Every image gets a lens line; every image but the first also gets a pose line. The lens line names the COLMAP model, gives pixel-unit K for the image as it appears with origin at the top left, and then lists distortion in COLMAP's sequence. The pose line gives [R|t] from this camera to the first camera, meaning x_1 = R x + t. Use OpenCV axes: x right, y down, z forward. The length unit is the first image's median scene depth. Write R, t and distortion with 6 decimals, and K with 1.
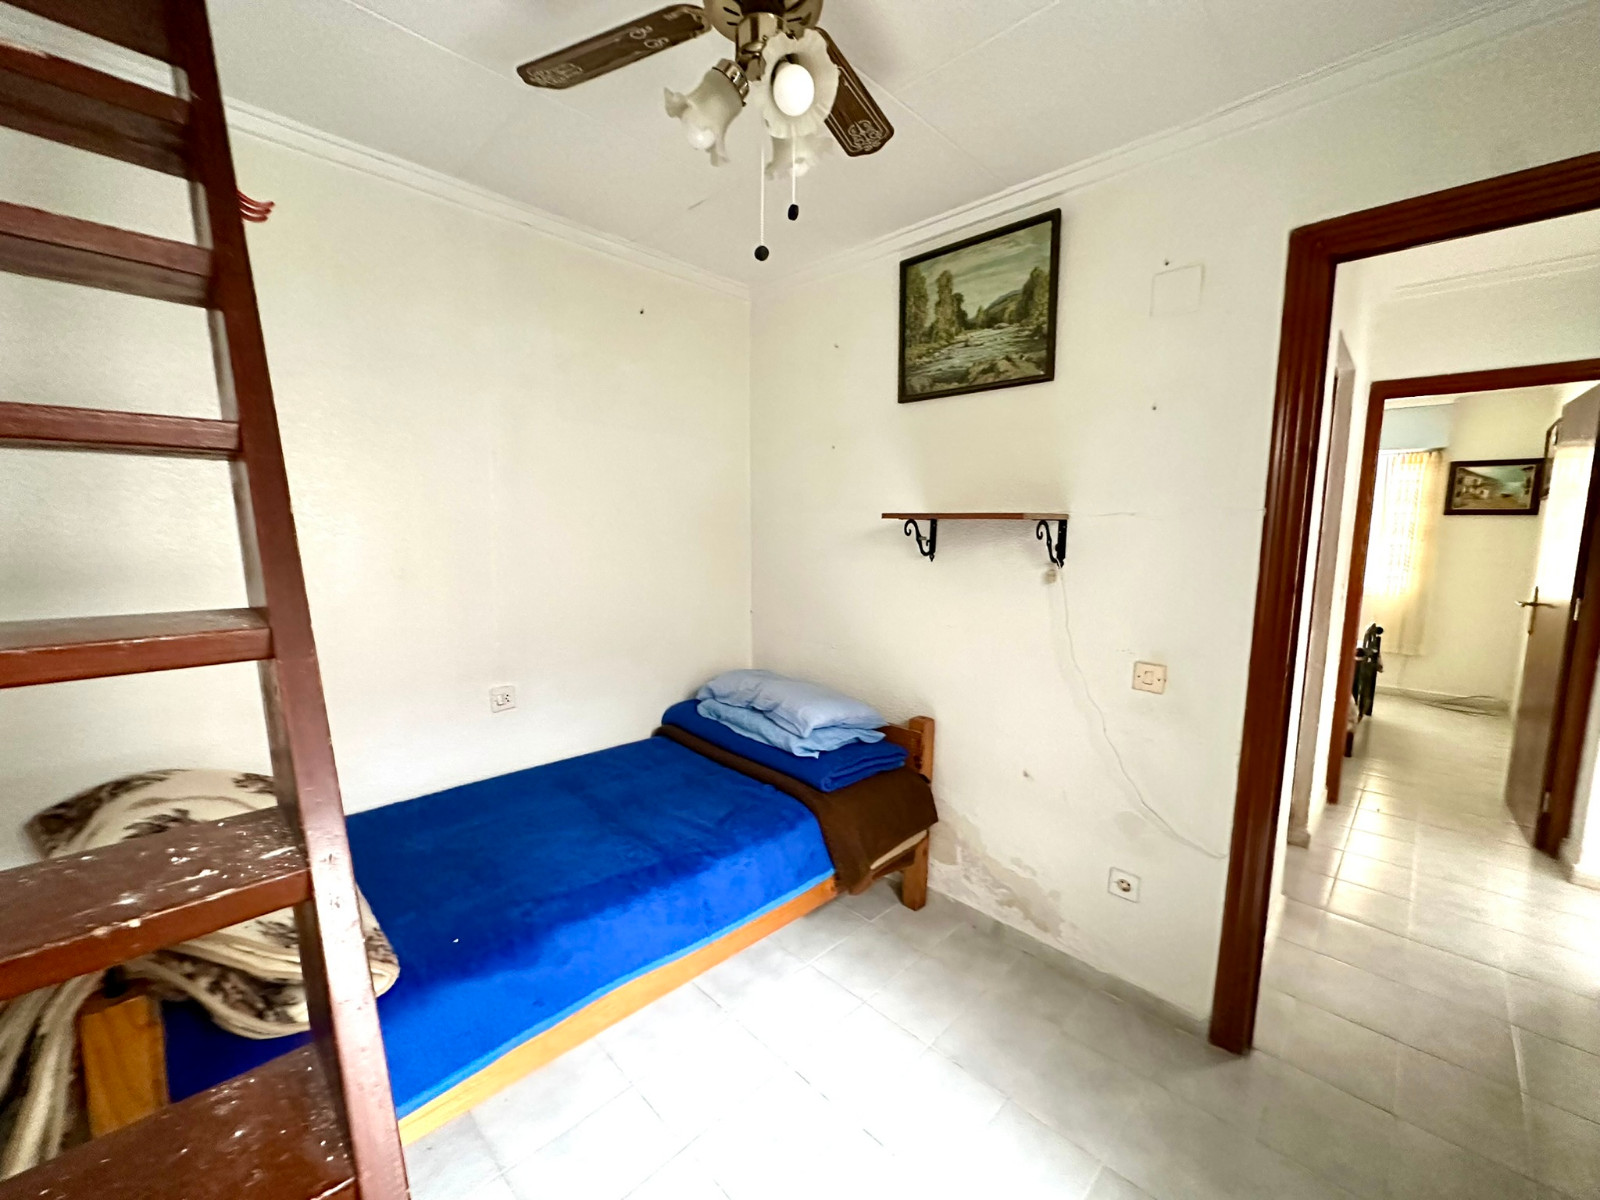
lens RADIAL K [[640.3, 0, 803.6], [0, 640.3, 595.4], [0, 0, 1]] dist [-0.003100, 0.000557]
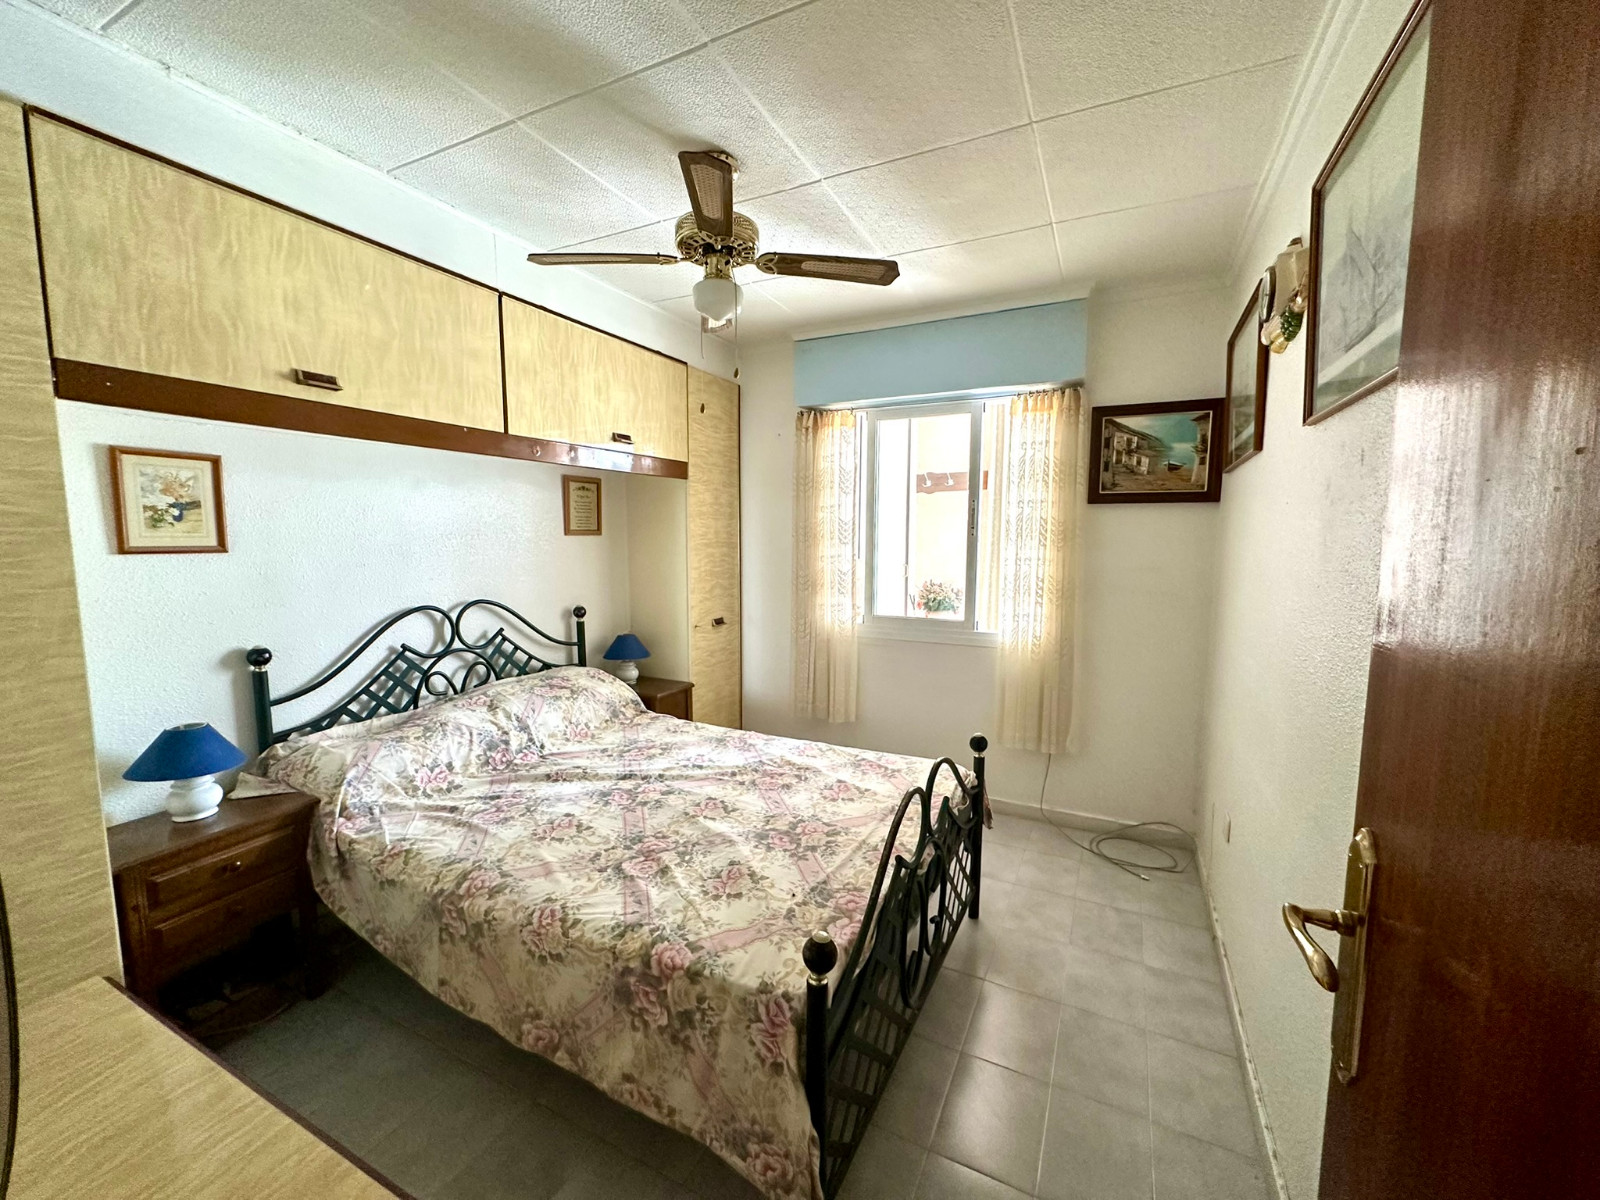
lens RADIAL K [[640.3, 0, 798.2], [0, 640.3, 595.6], [0, 0, 1]] dist [-0.003100, 0.000557]
pose [[0.950979, -0.045515, 0.305888, 0.594726], [0.047842, 0.998855, -0.000111, -0.058347], [-0.305533, 0.014740, 0.952067, 0.552837]]
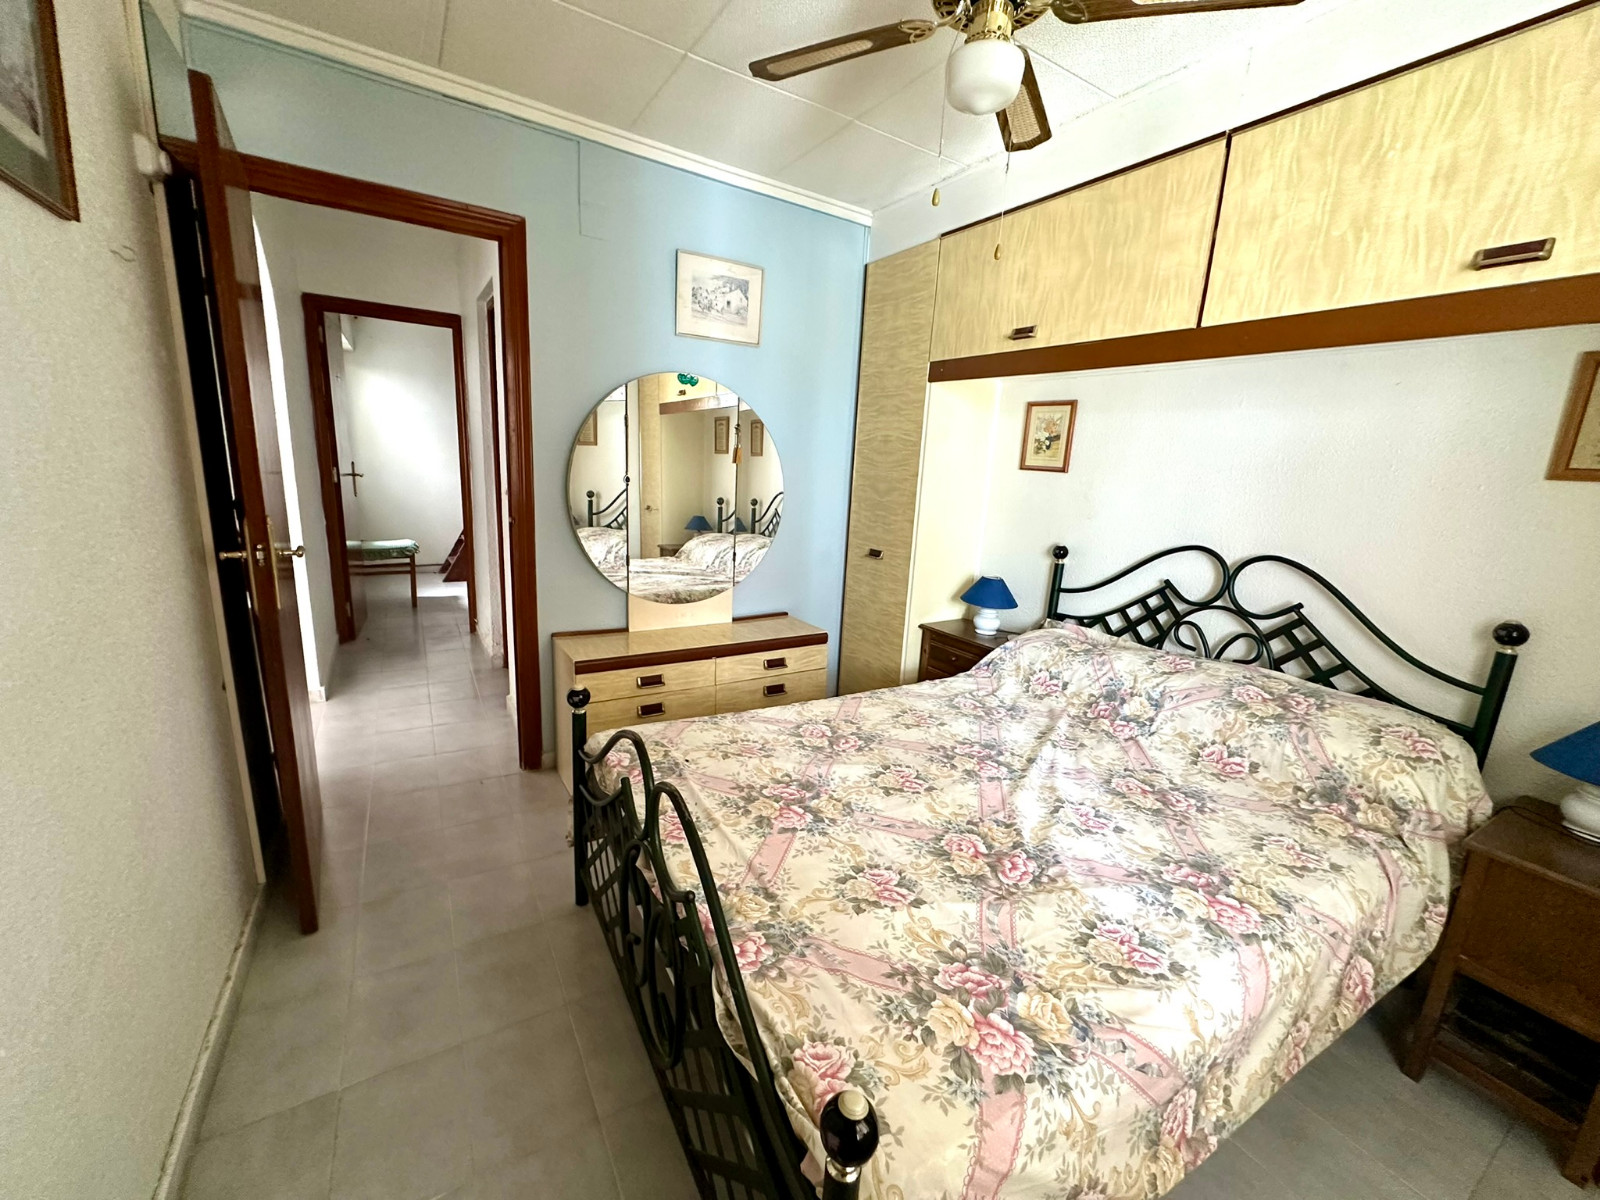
lens RADIAL K [[640.3, 0, 801.2], [0, 640.3, 600.3], [0, 0, 1]] dist [-0.003100, 0.000557]
pose [[-0.238765, 0.182311, -0.953810, 1.197765], [-0.164049, 0.960528, 0.224662, -0.097717], [0.957120, 0.210113, -0.199433, 1.192829]]
